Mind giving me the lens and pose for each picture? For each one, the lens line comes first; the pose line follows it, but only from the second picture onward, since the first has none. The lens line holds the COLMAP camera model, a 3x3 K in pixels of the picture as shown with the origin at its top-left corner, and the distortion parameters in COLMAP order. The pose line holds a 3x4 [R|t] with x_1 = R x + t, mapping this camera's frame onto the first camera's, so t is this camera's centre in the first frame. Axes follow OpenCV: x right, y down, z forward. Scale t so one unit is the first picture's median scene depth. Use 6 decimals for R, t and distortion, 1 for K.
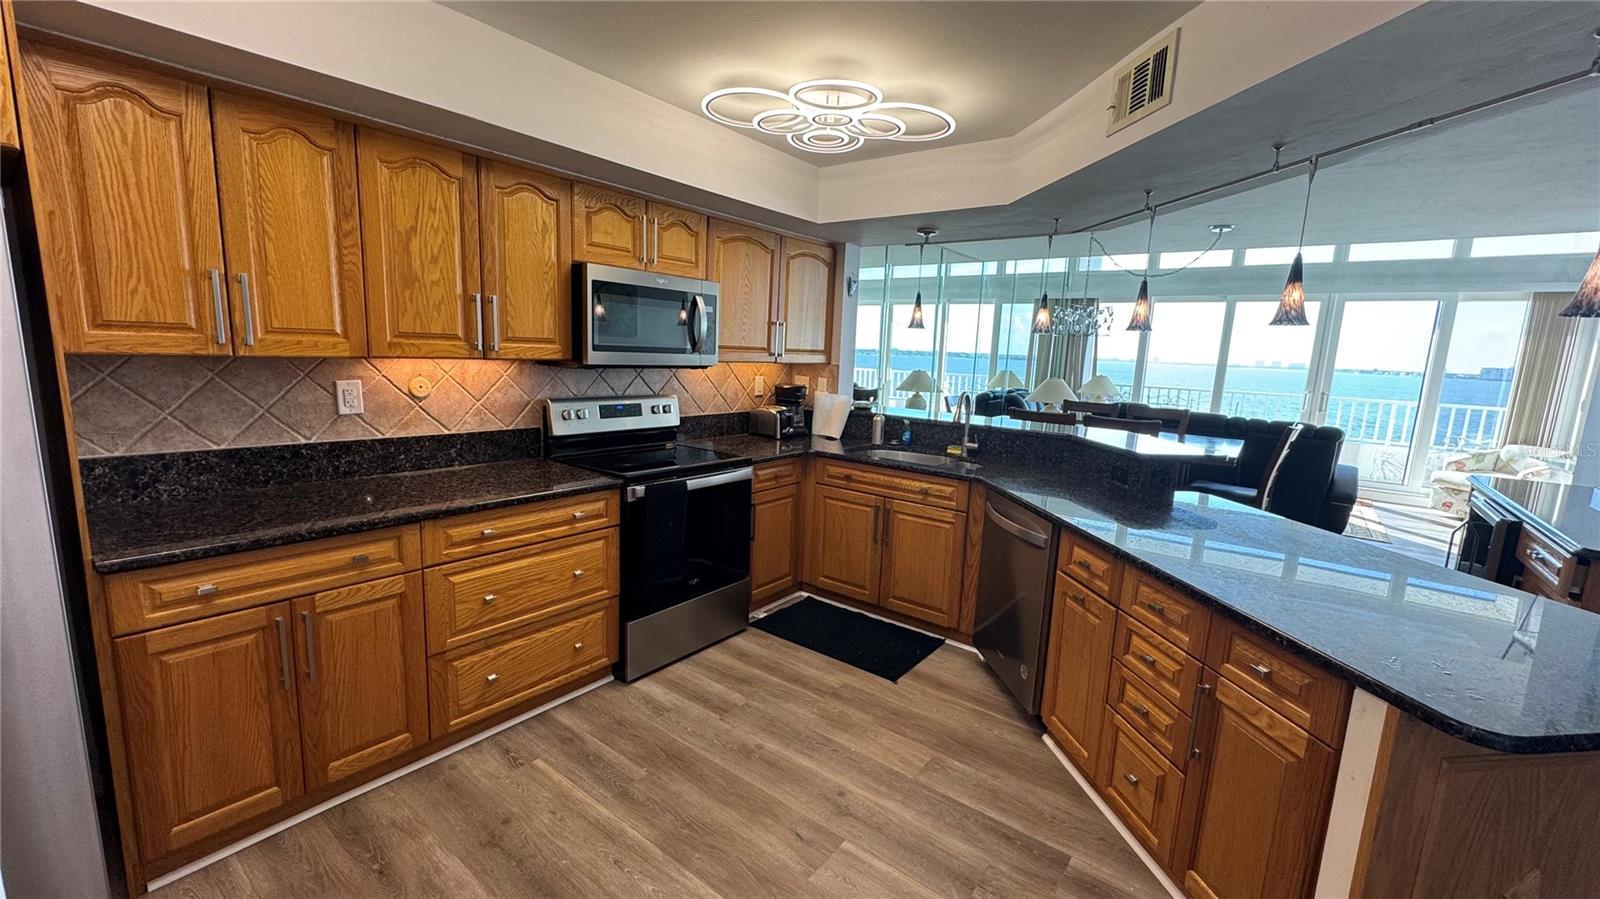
lens RADIAL K [[638.6, 0, 803.3], [0, 638.6, 449.4], [0, 0, 1]] dist [-0.003875, -0.000034]
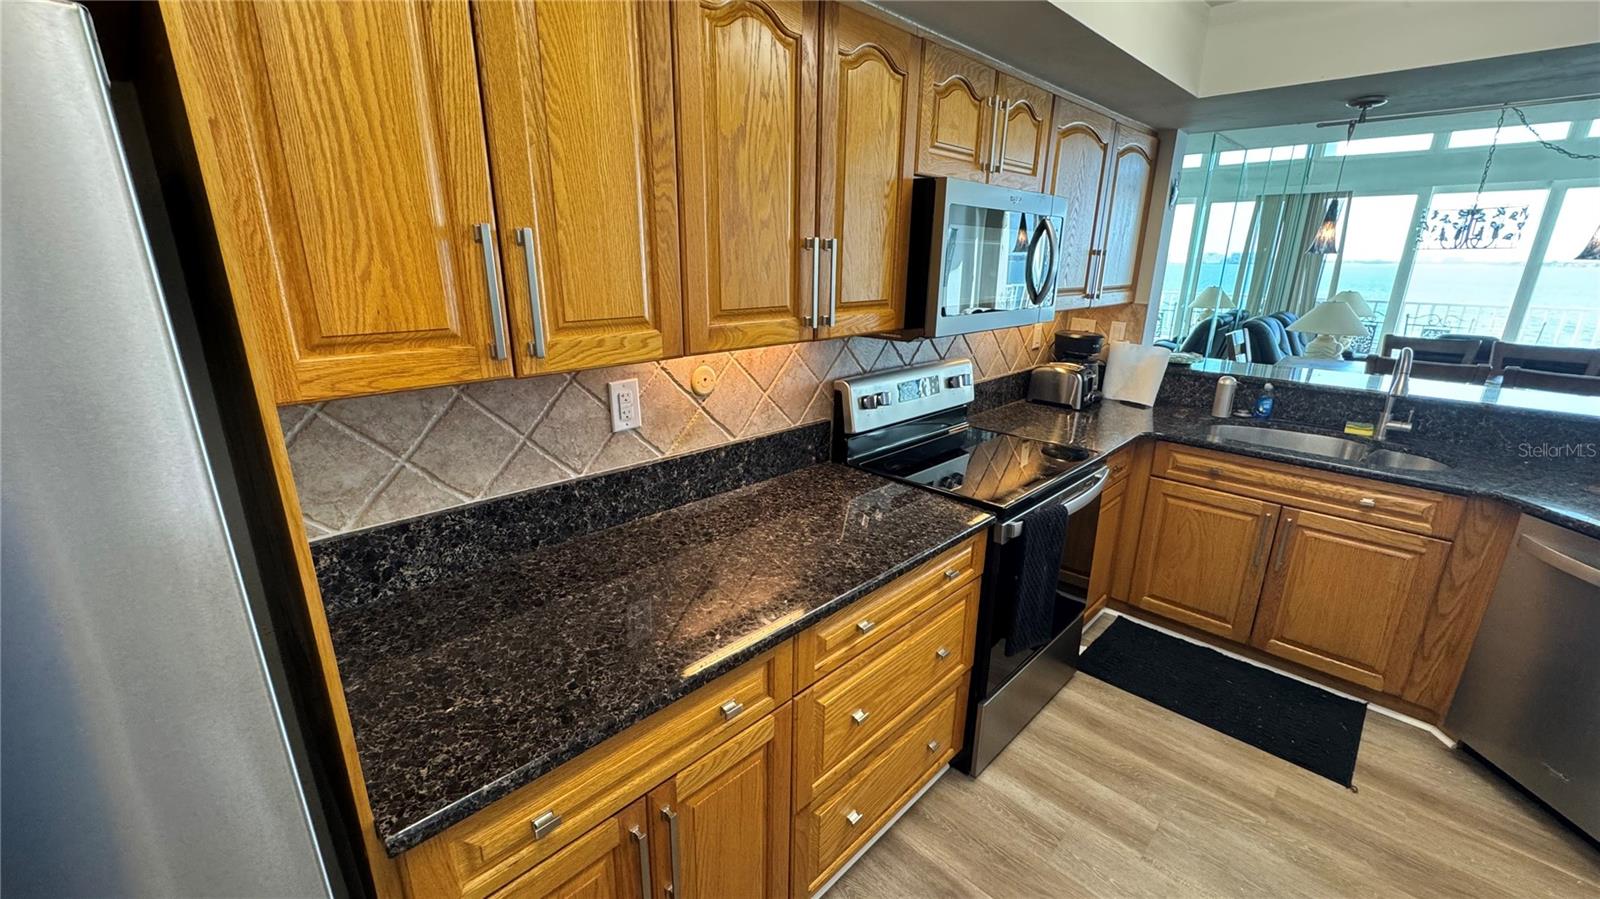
lens RADIAL K [[638.6, 0, 801.9], [0, 638.6, 449.2], [0, 0, 1]] dist [-0.003875, -0.000034]
pose [[0.992242, 0.003923, -0.124261, -0.396448], [0.012540, 0.991246, 0.131429, -0.108300], [0.123689, -0.131967, 0.983507, 0.319740]]
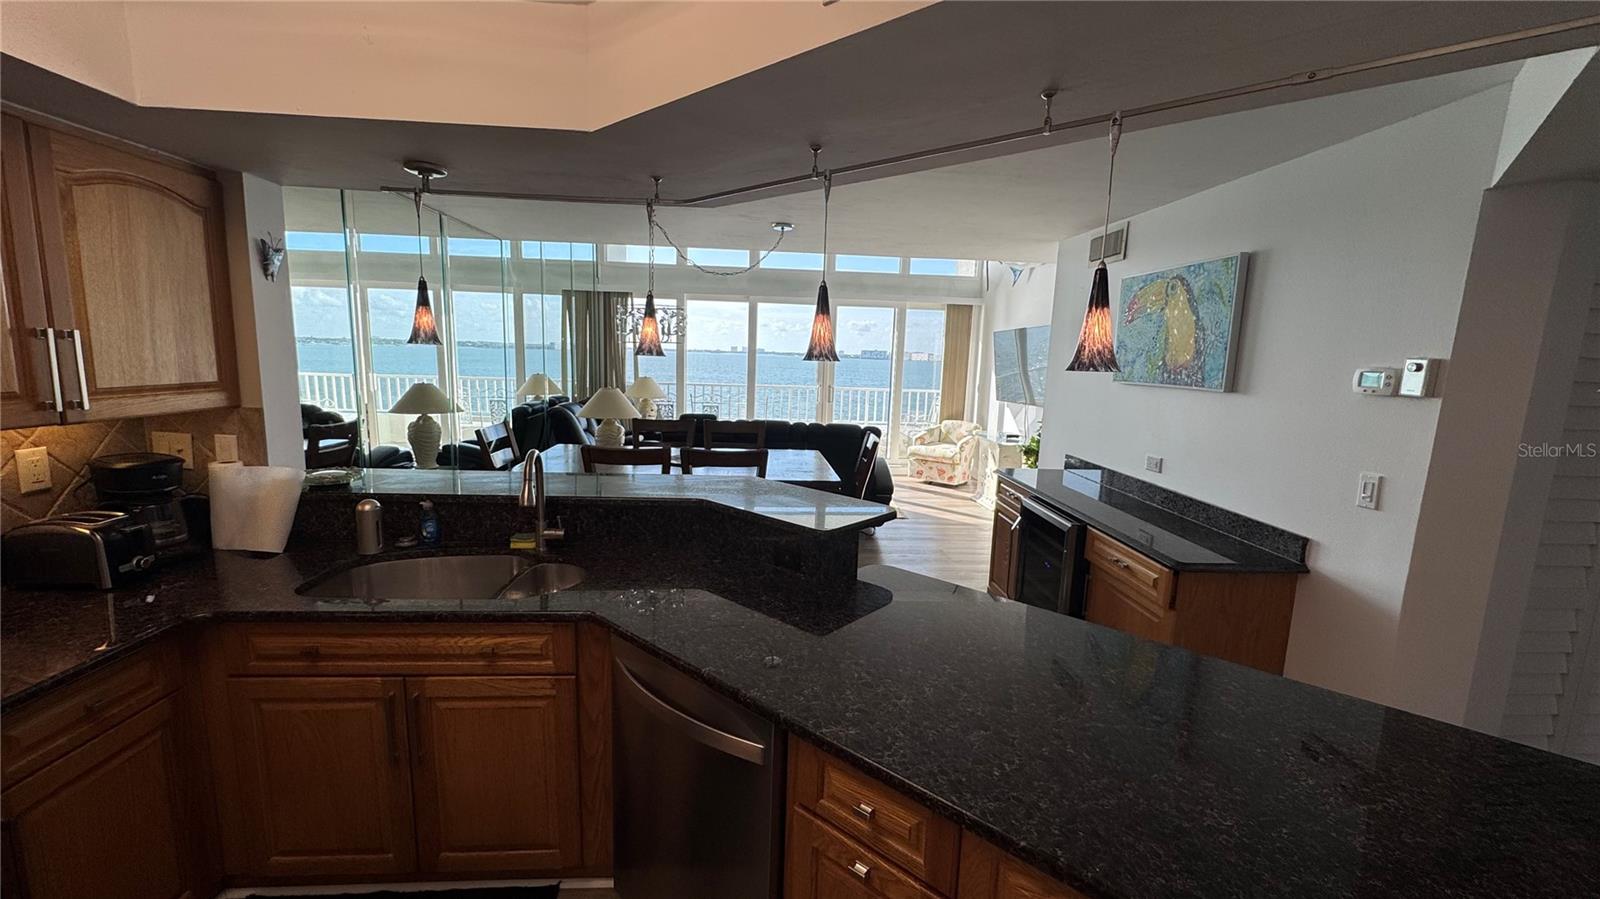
lens RADIAL K [[638.6, 0, 803.6], [0, 638.6, 450.4], [0, 0, 1]] dist [-0.003875, -0.000034]
pose [[0.748321, -0.116701, 0.652991, 0.068943], [0.104318, 0.992858, 0.057894, -0.130974], [-0.655083, 0.024795, 0.755150, 0.502657]]
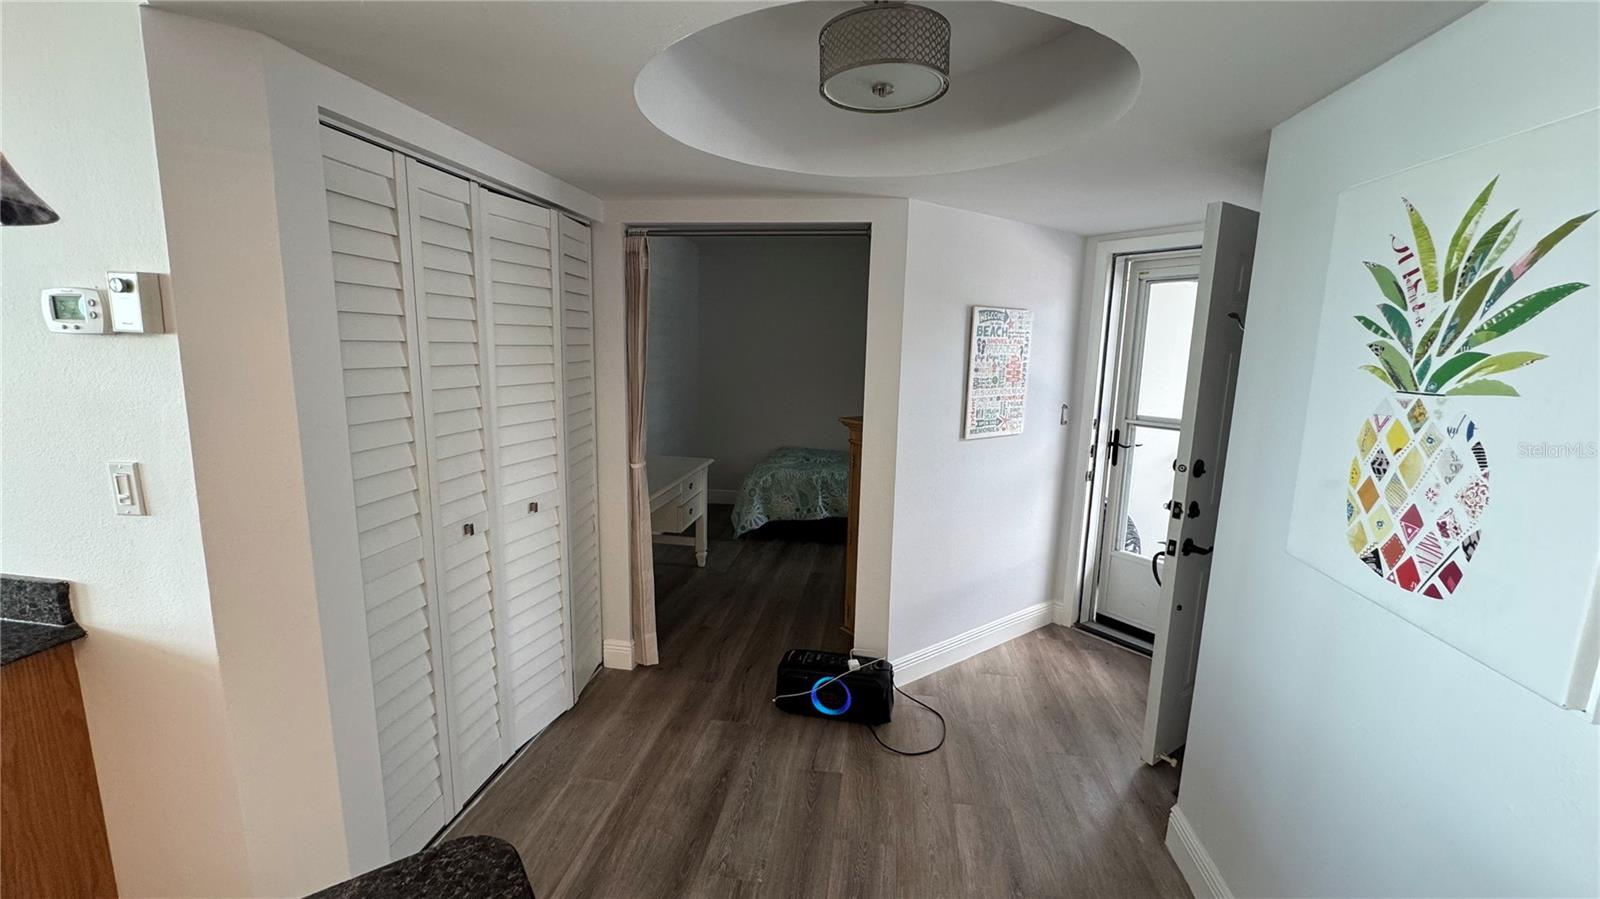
lens RADIAL K [[638.6, 0, 806.9], [0, 638.6, 451.8], [0, 0, 1]] dist [-0.003875, -0.000034]
pose [[-0.493666, -0.199618, 0.846432, 0.438118], [0.092641, 0.955690, 0.279416, -0.077106], [-0.864703, 0.216353, -0.453299, 0.397521]]
